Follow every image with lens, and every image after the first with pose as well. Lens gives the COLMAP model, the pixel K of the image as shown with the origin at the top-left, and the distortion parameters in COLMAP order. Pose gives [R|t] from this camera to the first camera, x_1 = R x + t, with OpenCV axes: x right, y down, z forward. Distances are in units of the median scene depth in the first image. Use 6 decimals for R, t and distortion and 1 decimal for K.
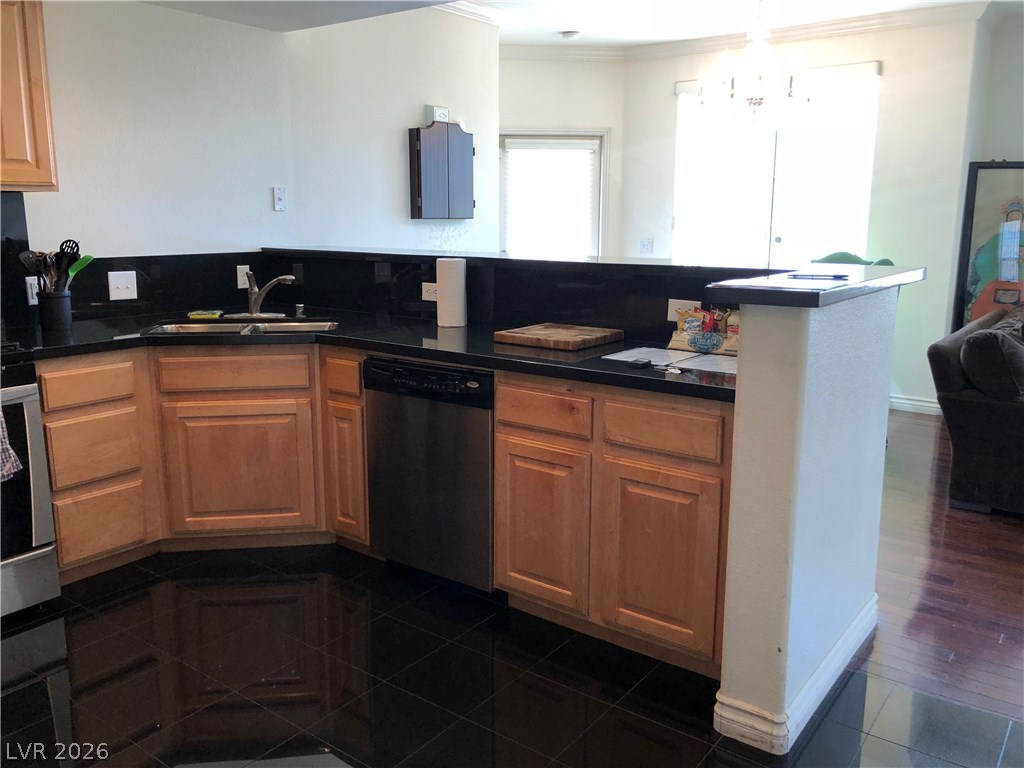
lens RADIAL K [[834.3, 0, 509.6], [0, 834.3, 374.8], [0, 0, 1]] dist [0.024115, -0.023153]
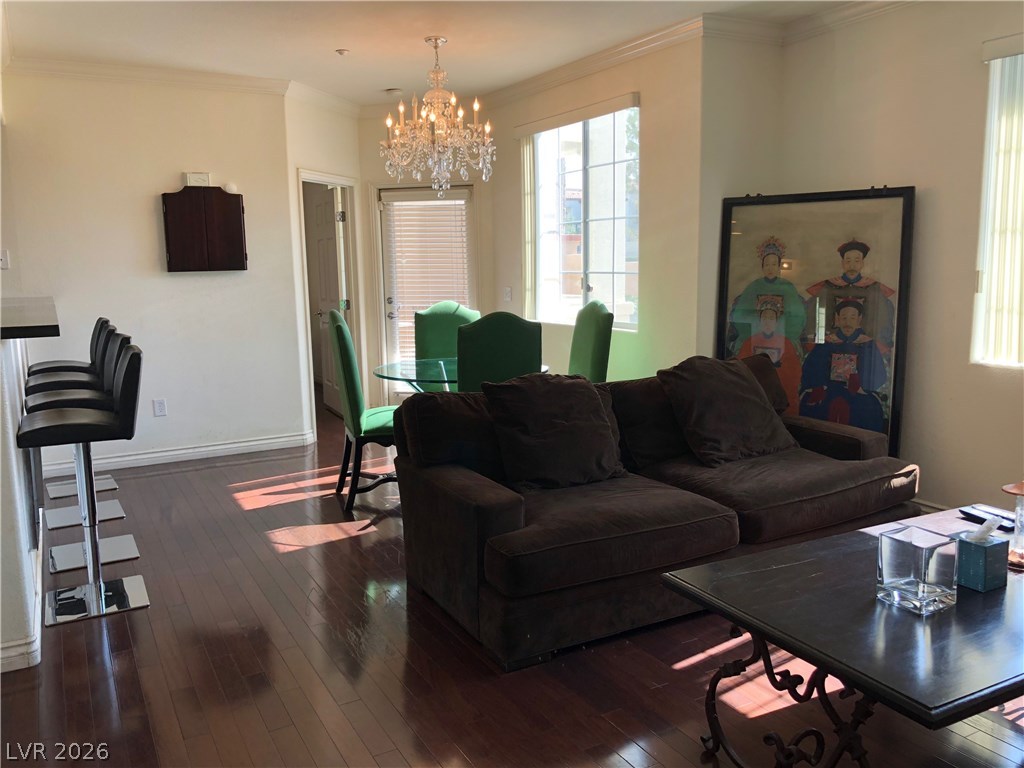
lens RADIAL K [[834.3, 0, 509.6], [0, 834.3, 374.8], [0, 0, 1]] dist [0.024115, -0.023153]
pose [[0.913577, 0.038420, -0.404846, 0.703550], [-0.058053, 0.997652, -0.036325, -0.029800], [0.402500, 0.056688, 0.913663, 0.141132]]
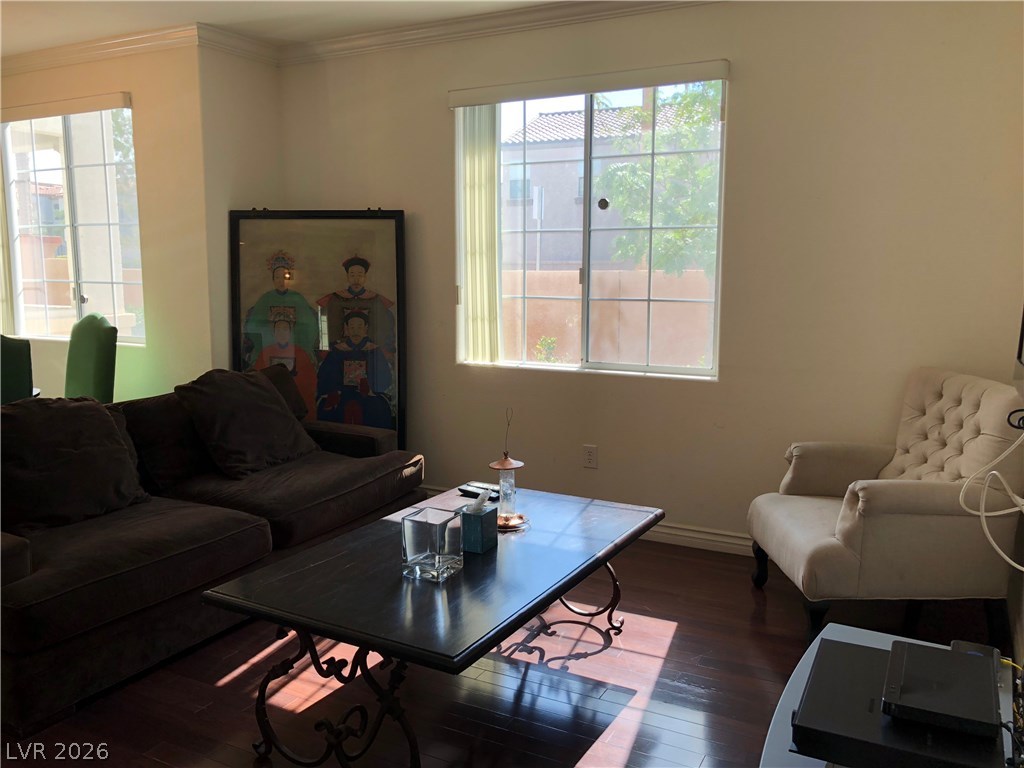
lens RADIAL K [[834.3, 0, 509.6], [0, 834.3, 374.8], [0, 0, 1]] dist [0.024115, -0.023153]
pose [[0.987426, -0.022490, 0.156476, 0.694238], [0.031272, 0.998057, -0.053894, -0.030593], [-0.154960, 0.058109, 0.986210, 0.119568]]
